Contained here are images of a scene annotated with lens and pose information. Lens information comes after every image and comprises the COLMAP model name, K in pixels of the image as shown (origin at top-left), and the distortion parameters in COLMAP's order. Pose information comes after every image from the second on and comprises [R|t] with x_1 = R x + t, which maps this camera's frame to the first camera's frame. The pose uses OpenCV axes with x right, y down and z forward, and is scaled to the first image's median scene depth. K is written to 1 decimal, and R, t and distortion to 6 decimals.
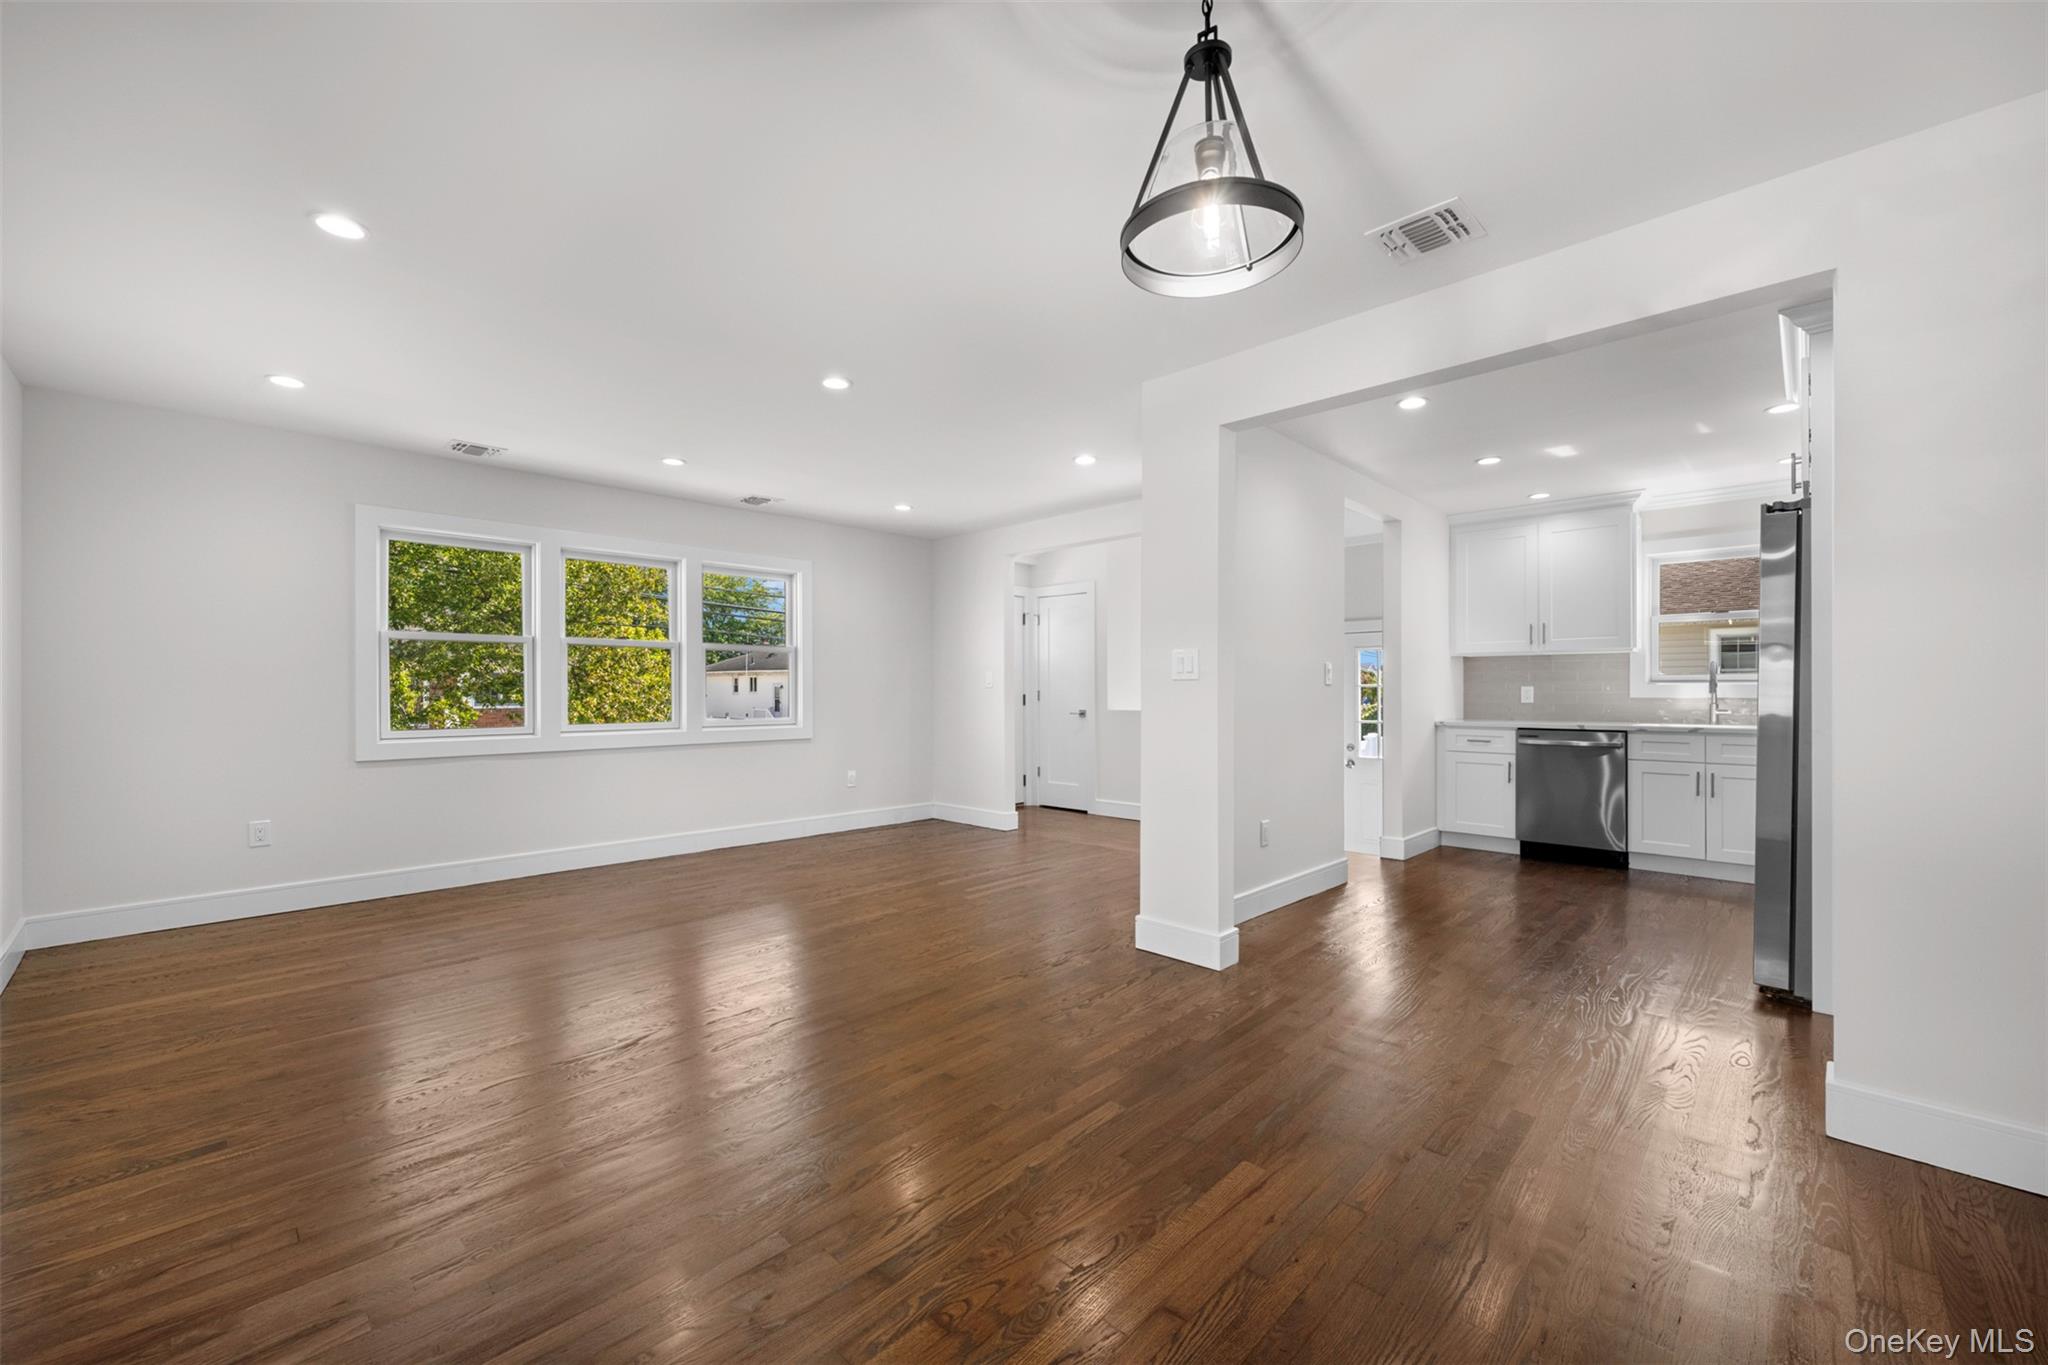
lens RADIAL K [[823.9, 0, 1023.8], [0, 823.9, 692.1], [0, 0, 1]] dist [0.001603, -0.000027]
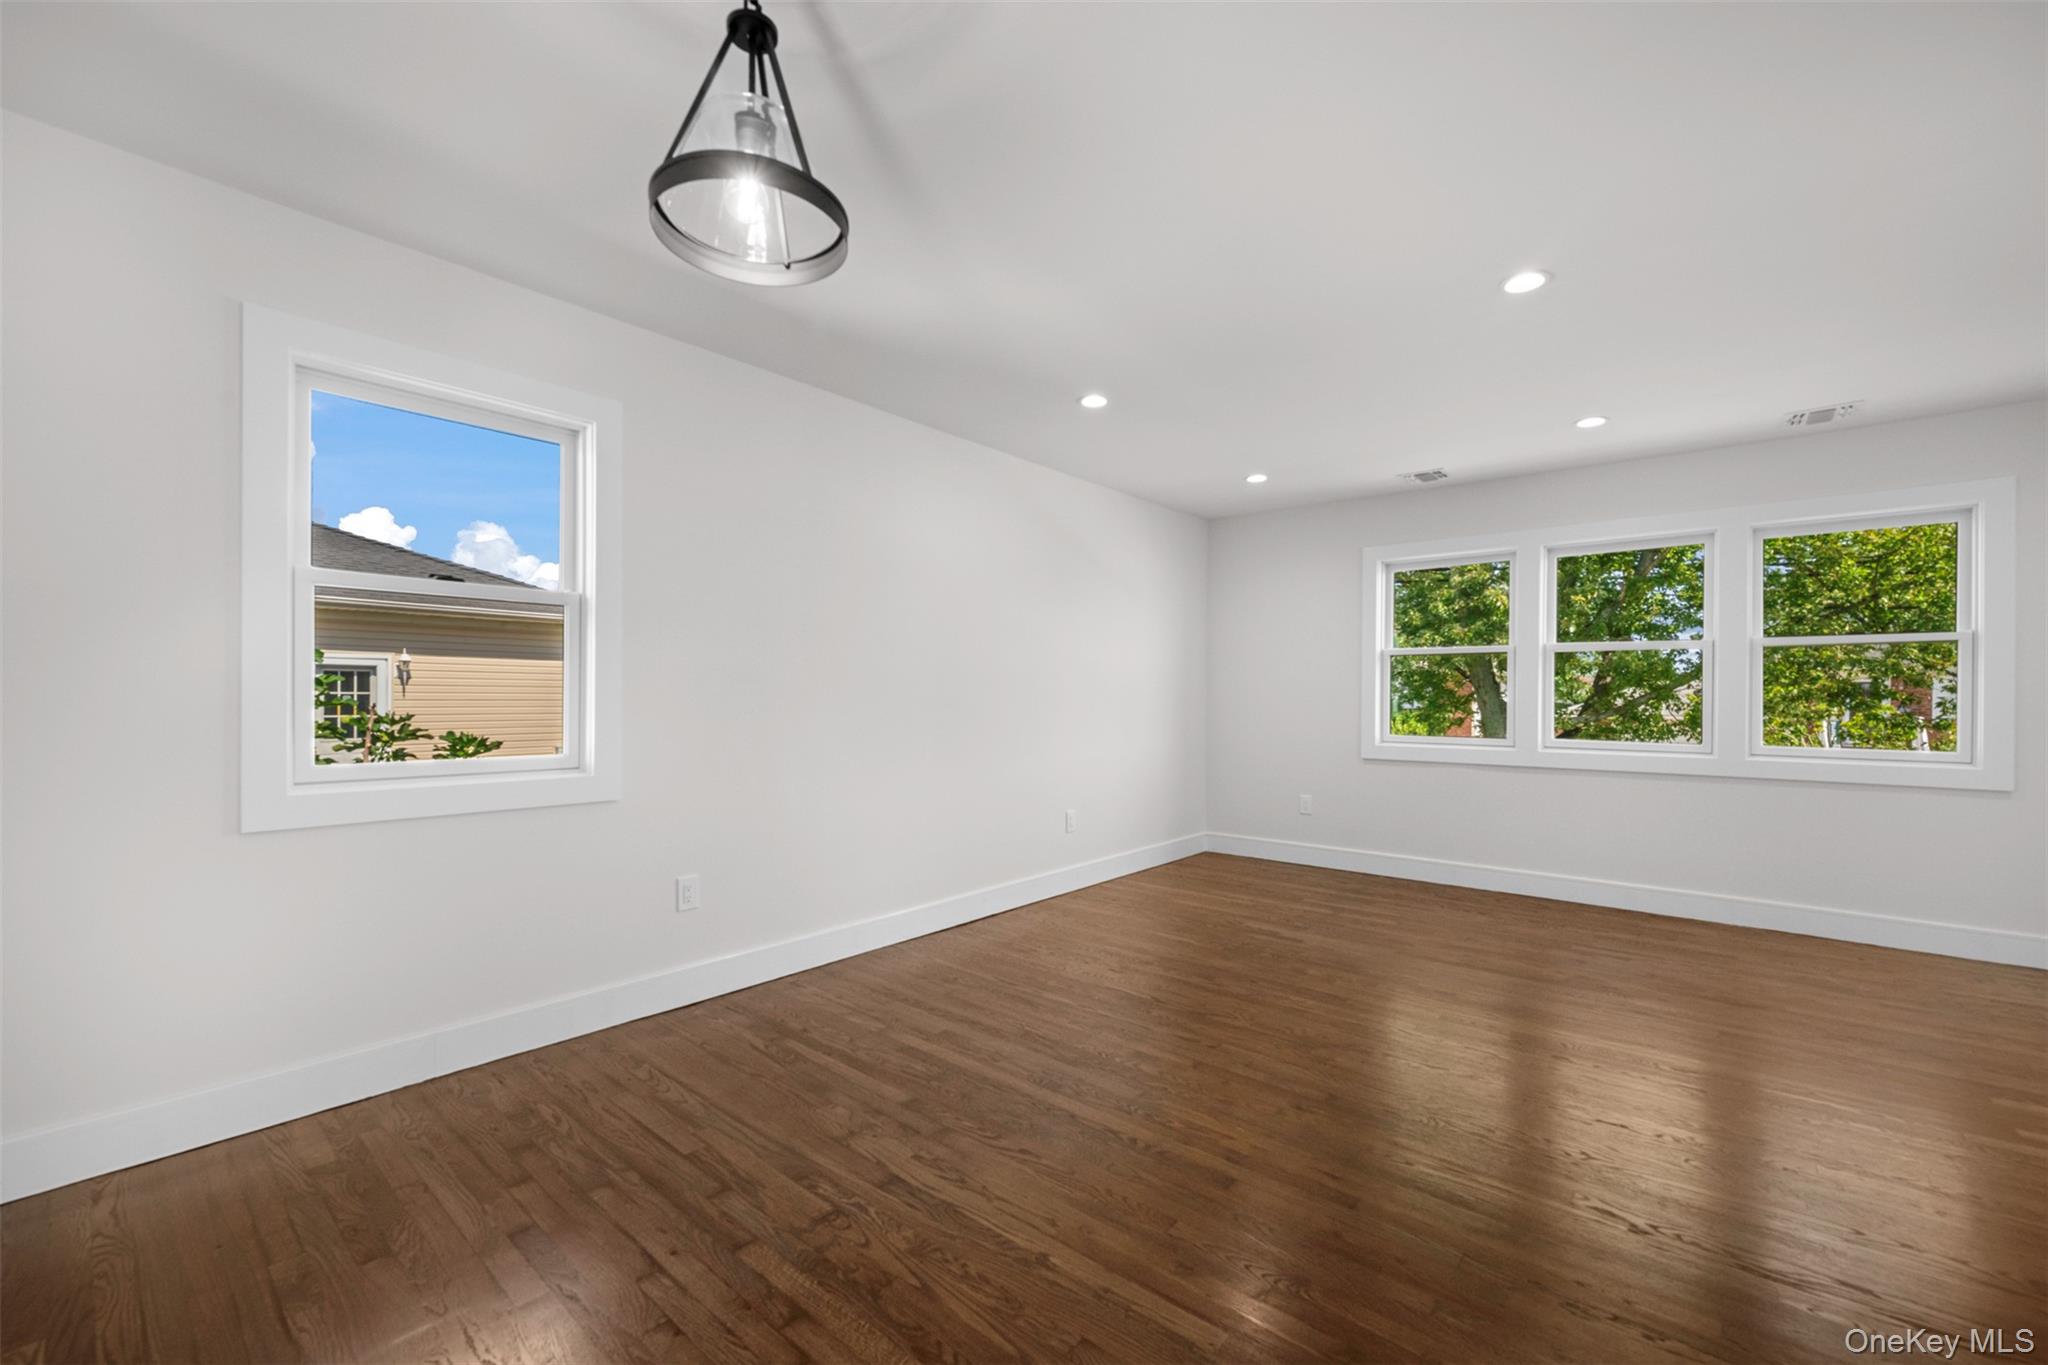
lens RADIAL K [[823.9, 0, 1007.4], [0, 823.9, 695.9], [0, 0, 1]] dist [0.001603, -0.000027]
pose [[0.049653, -0.000557, -0.998766, 0.298784], [-0.010089, 0.999949, -0.001060, -0.001763], [0.998716, 0.010129, 0.049645, 0.315954]]
